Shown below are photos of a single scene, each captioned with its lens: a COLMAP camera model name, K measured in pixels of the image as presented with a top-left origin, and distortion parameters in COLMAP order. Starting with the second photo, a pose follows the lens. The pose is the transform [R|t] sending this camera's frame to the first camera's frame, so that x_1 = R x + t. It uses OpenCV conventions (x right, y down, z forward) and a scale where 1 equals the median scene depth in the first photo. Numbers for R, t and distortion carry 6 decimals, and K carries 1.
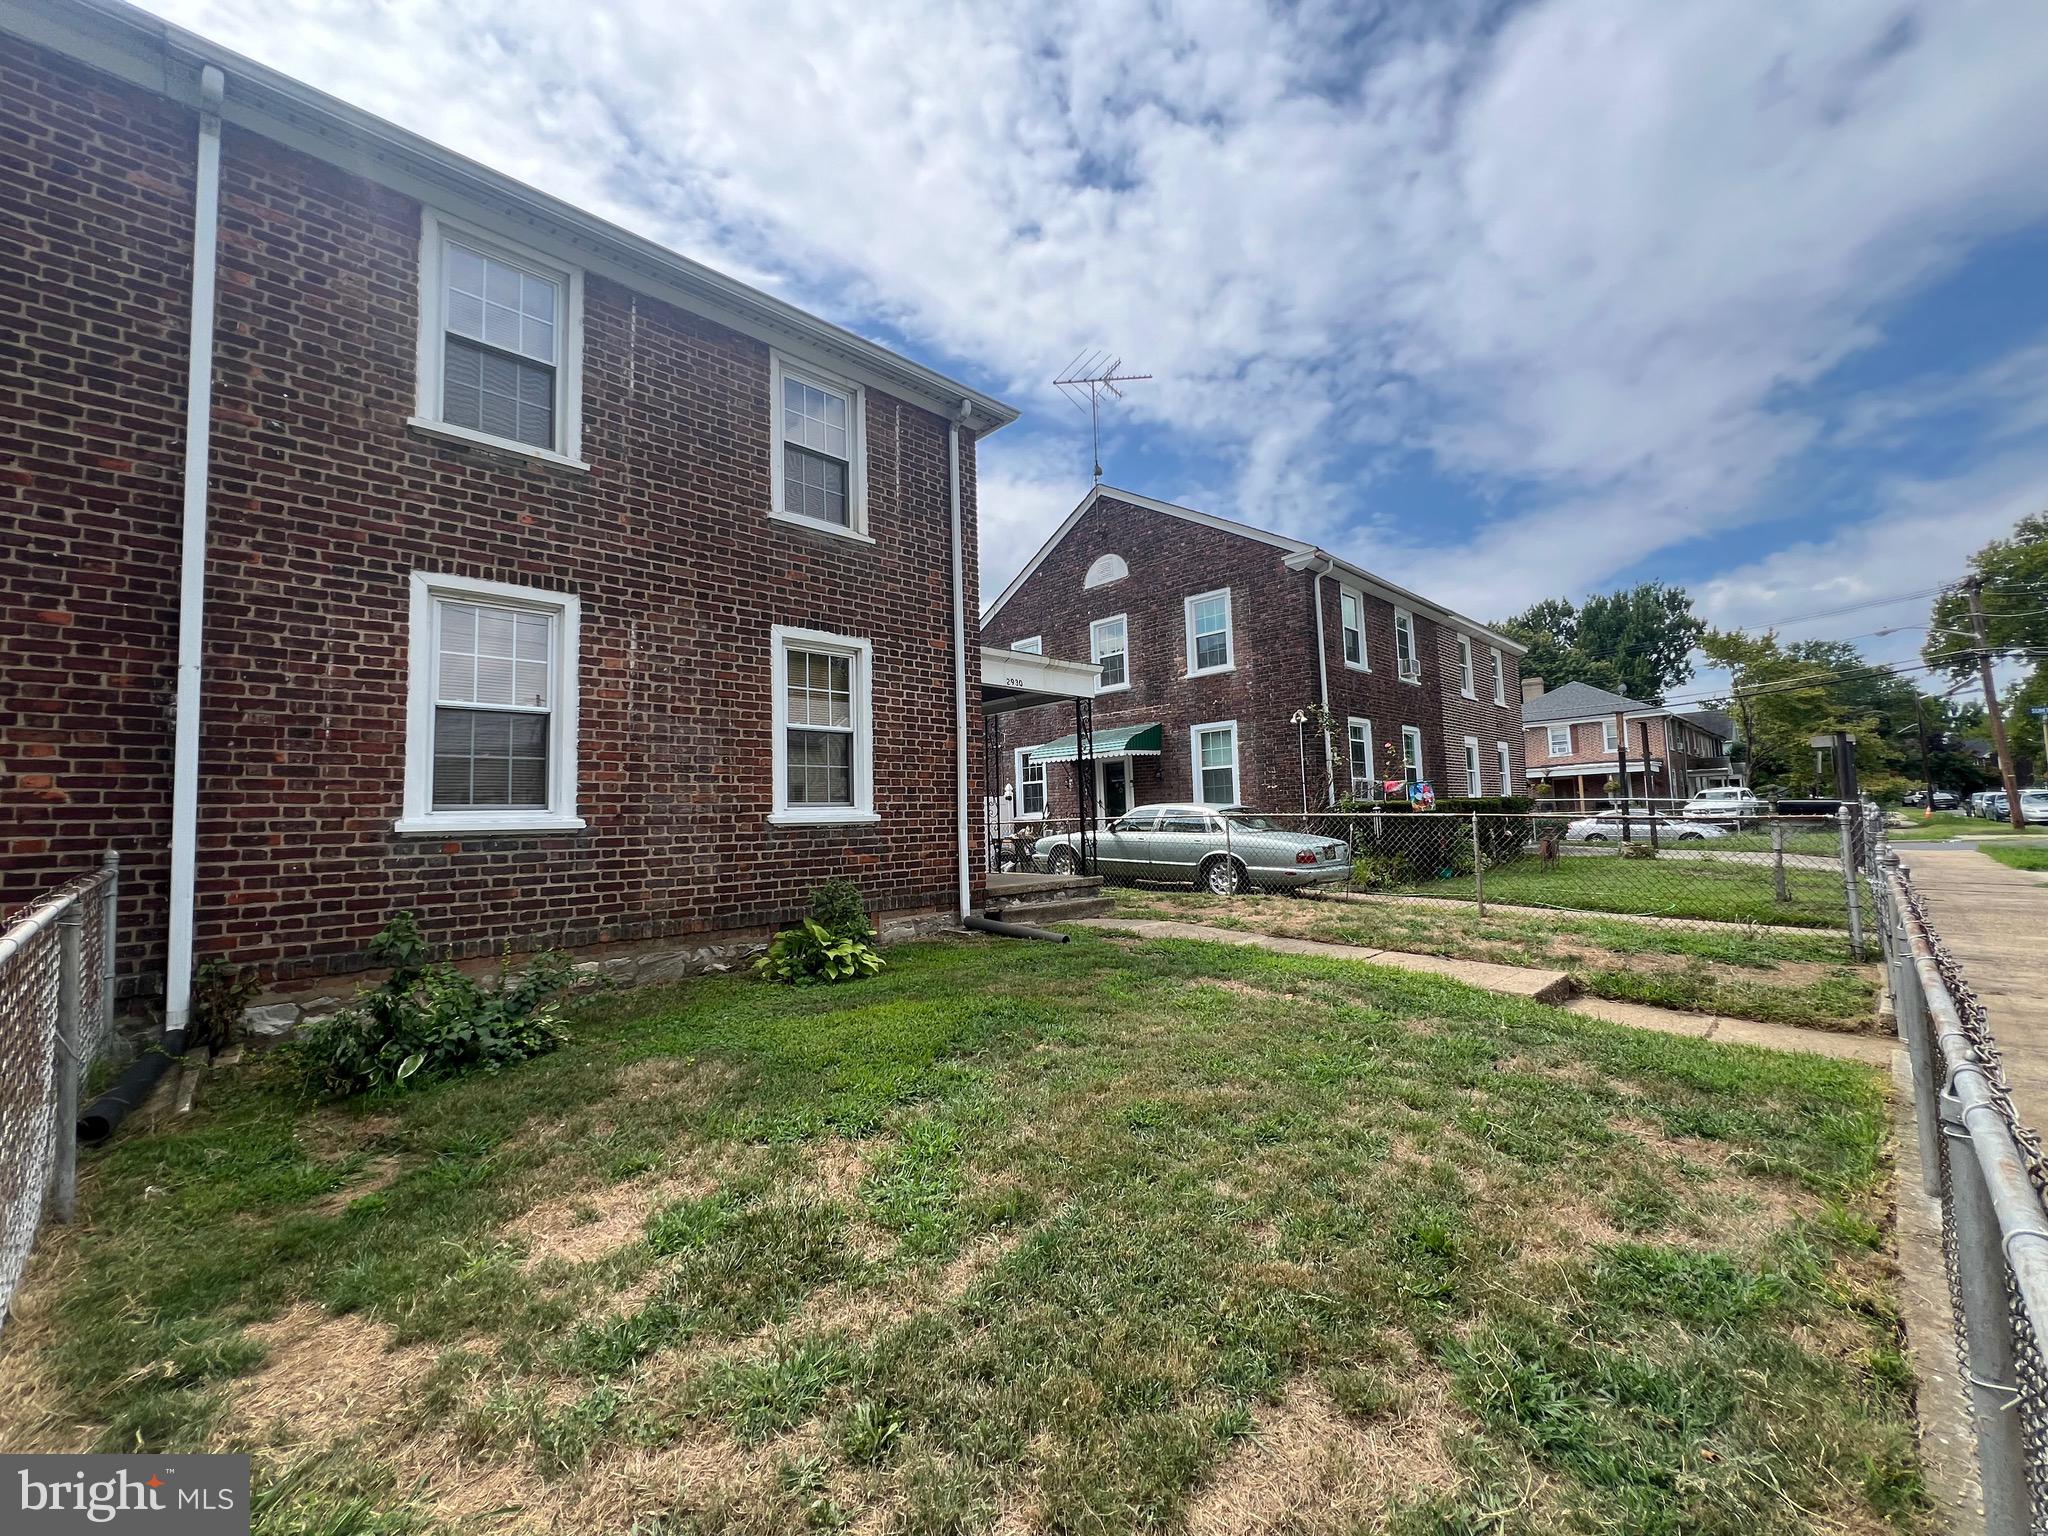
lens RADIAL K [[825.7, 0, 1026.9], [0, 825.7, 763.8], [0, 0, 1]] dist [-0.002379, 0.002787]
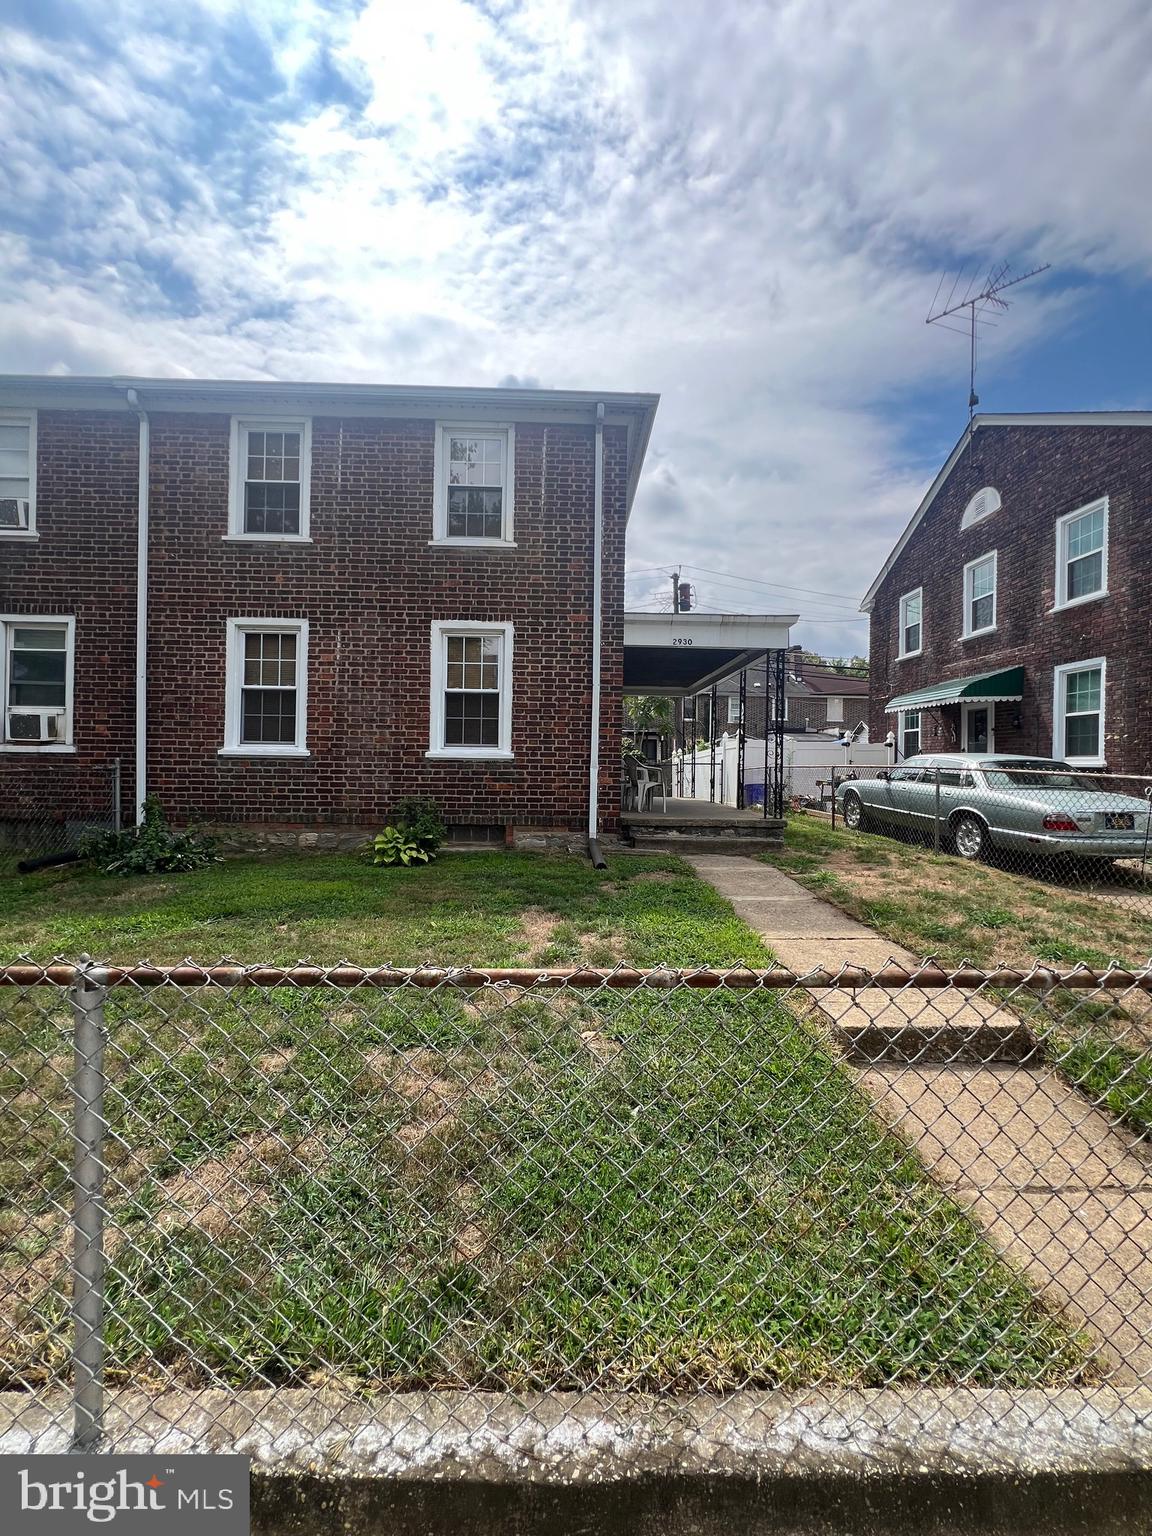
lens RADIAL K [[619.2, 0, 576.4], [0, 619.2, 767.3], [0, 0, 1]] dist [-0.002379, 0.002787]
pose [[0.732430, 0.043880, -0.679427, 0.656995], [0.012866, 0.996851, 0.078250, 0.006761], [0.680721, -0.066054, 0.729559, 0.380059]]
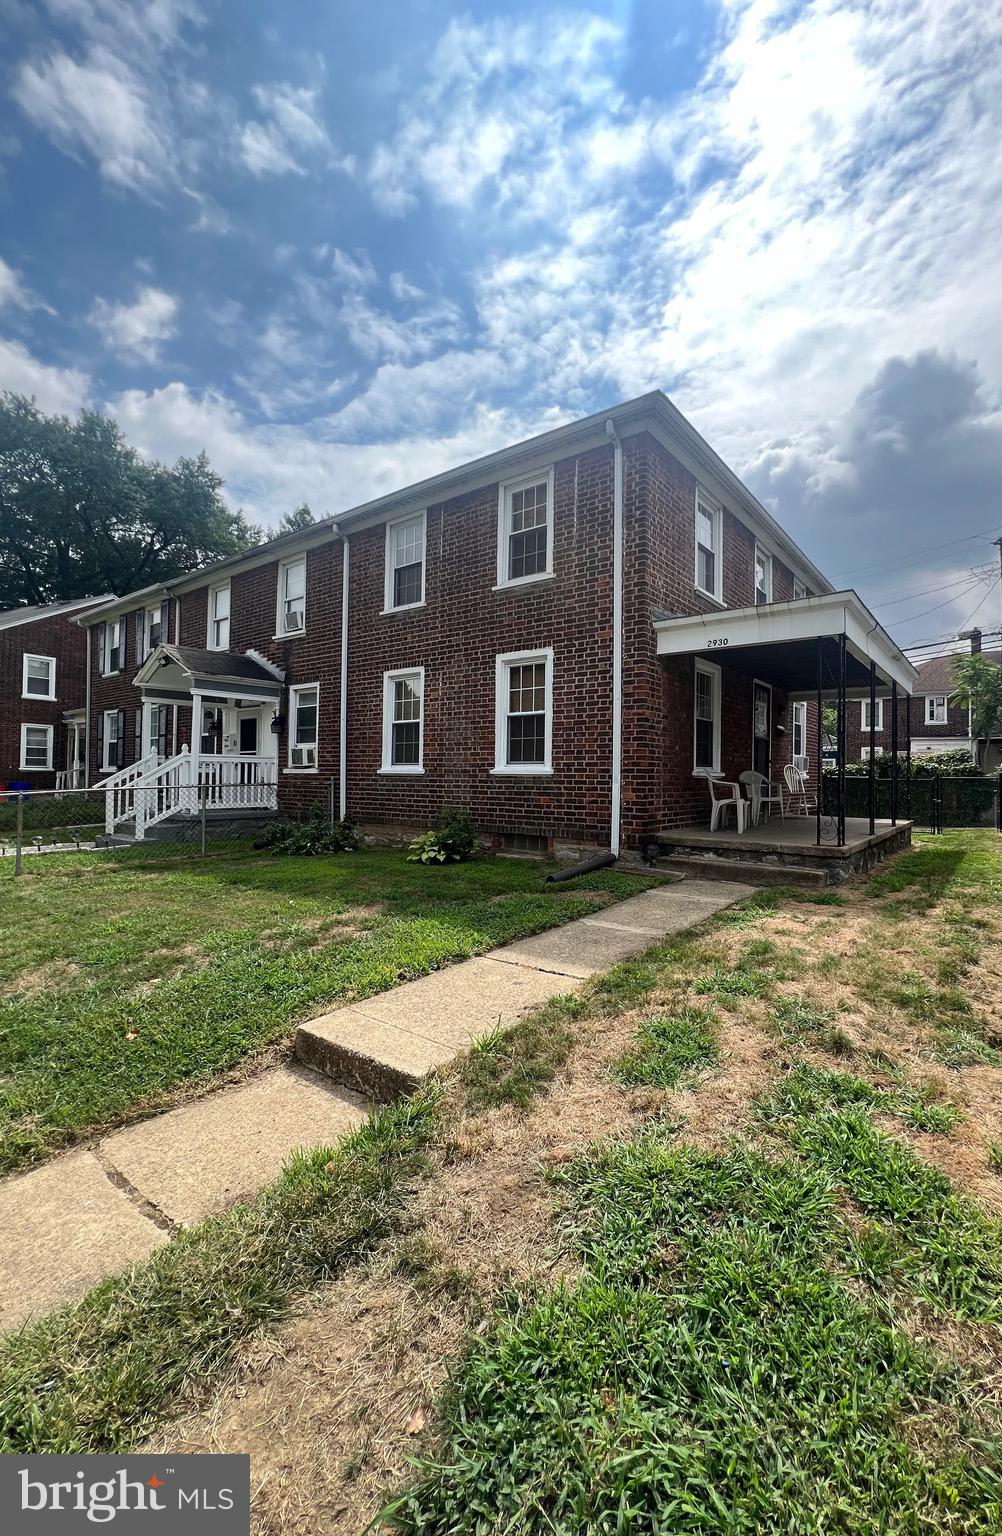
lens RADIAL K [[641.6, 0, 560.2], [0, 641.6, 756.4], [0, 0, 1]] dist [0.000715, 0.000018]
pose [[0.157766, 0.010898, -0.987416, 1.044662], [0.065814, 0.997600, 0.021526, 0.017318], [0.985281, -0.068382, 0.156670, 0.954701]]
